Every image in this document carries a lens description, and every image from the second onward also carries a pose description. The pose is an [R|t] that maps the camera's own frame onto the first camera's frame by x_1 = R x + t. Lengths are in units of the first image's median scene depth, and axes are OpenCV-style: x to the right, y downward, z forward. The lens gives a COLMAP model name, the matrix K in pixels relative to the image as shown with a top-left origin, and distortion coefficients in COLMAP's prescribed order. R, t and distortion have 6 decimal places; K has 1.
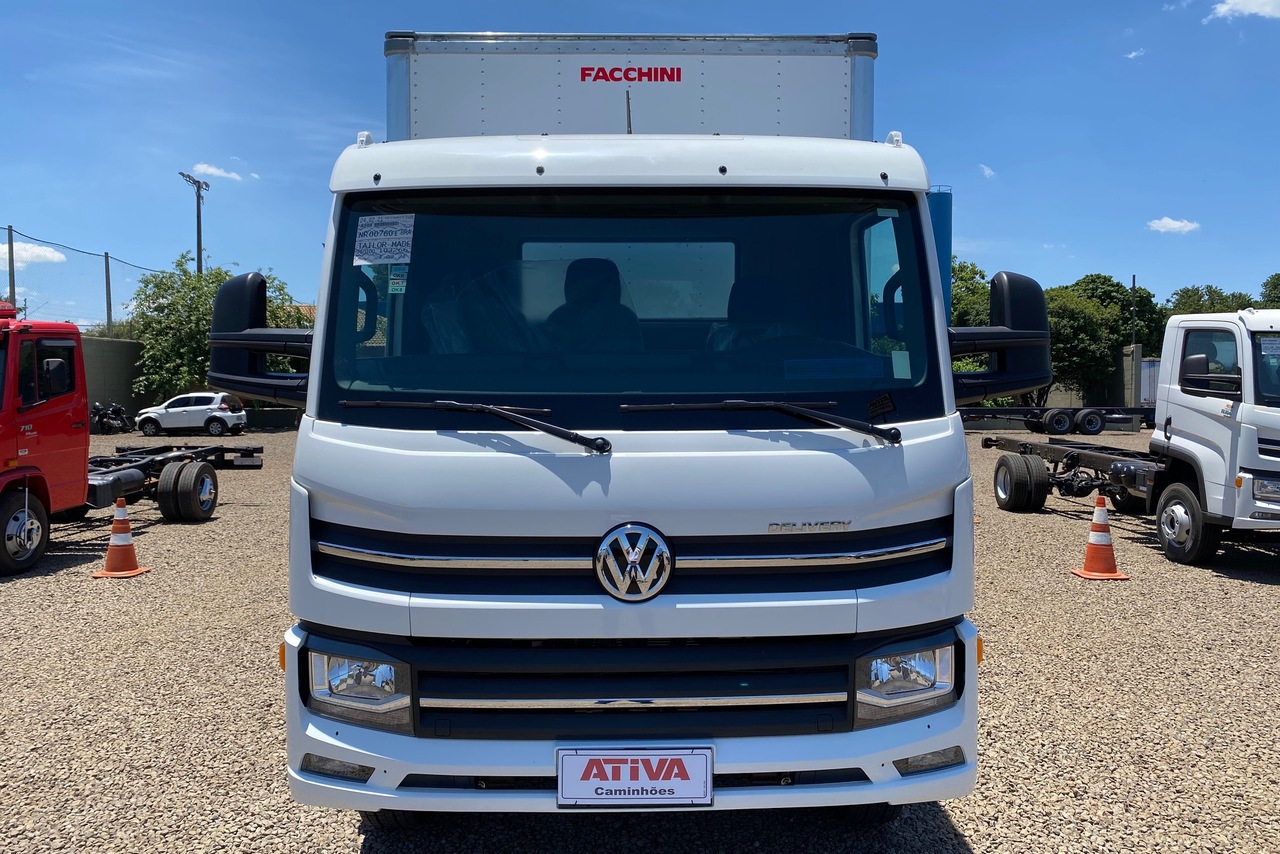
lens RADIAL K [[987.4, 0, 640.0], [0, 987.4, 427.0], [0, 0, 1]] dist [0.102702, -0.300940]
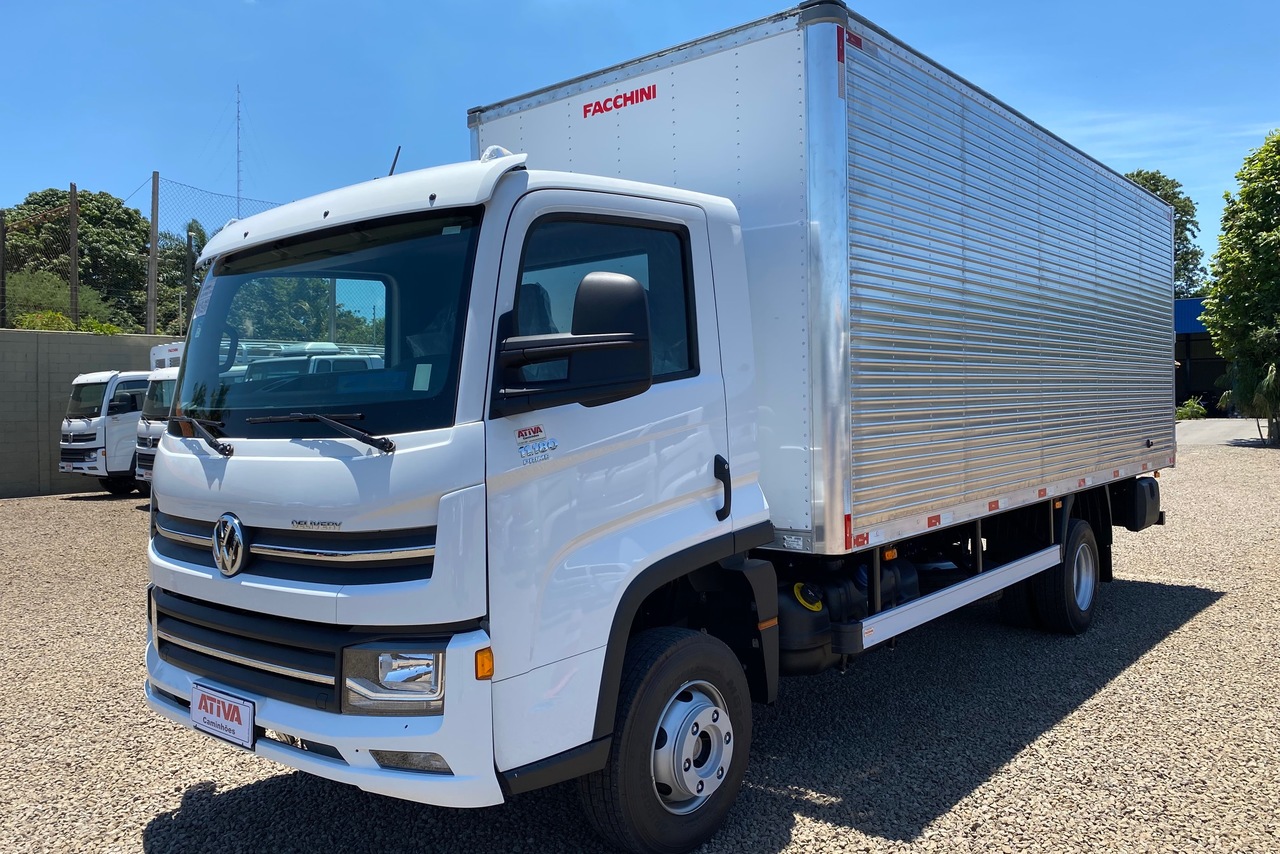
lens RADIAL K [[987.4, 0, 640.0], [0, 987.4, 427.0], [0, 0, 1]] dist [0.102702, -0.300940]
pose [[0.755721, -0.002384, -0.654889, 1.150552], [-0.005419, 0.999936, -0.009893, -0.001408], [0.654871, 0.011025, 0.755660, 0.373423]]
